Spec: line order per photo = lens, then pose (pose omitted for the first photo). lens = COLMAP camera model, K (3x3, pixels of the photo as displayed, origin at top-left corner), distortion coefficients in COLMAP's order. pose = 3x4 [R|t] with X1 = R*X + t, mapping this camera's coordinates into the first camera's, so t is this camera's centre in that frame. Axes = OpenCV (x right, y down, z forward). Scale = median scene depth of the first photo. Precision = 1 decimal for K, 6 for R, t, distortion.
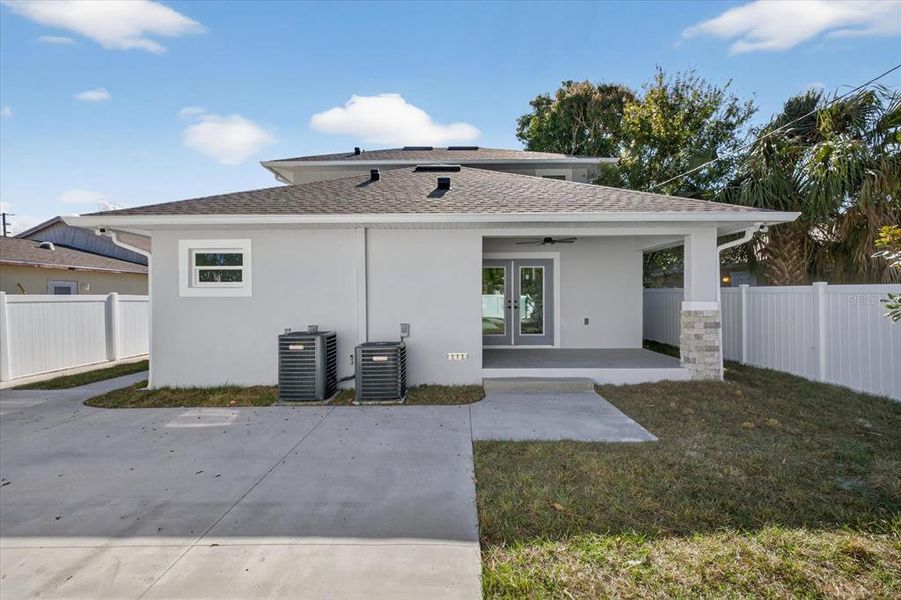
lens RADIAL K [[383.1, 0, 455.0], [0, 383.1, 295.4], [0, 0, 1]] dist [0.002475, -0.001367]
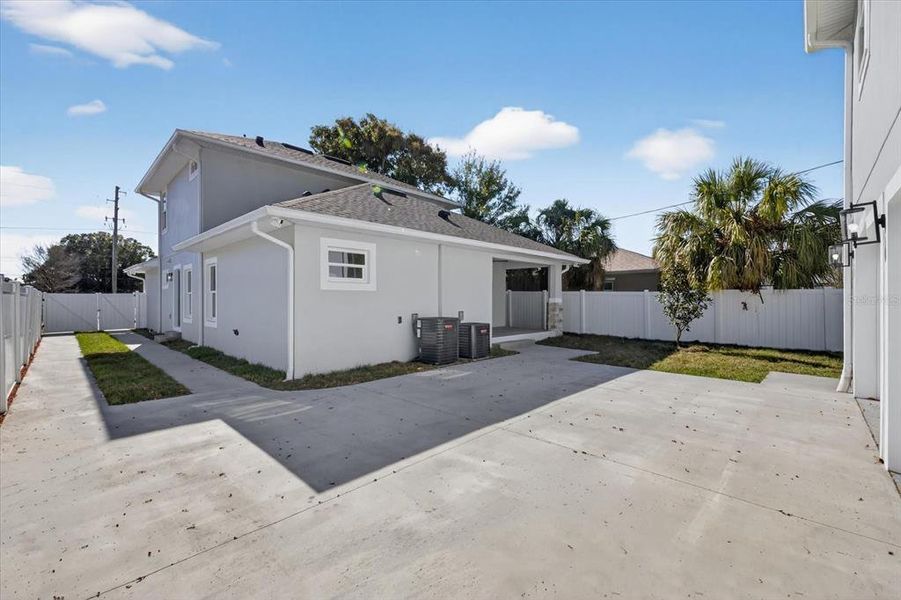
lens RADIAL K [[383.1, 0, 447.2], [0, 383.1, 302.2], [0, 0, 1]] dist [0.002475, -0.001367]
pose [[0.700003, 0.000618, 0.714140, -1.225362], [-0.009941, 0.999911, 0.008880, 0.025751], [-0.714071, -0.013315, 0.699946, -0.019959]]
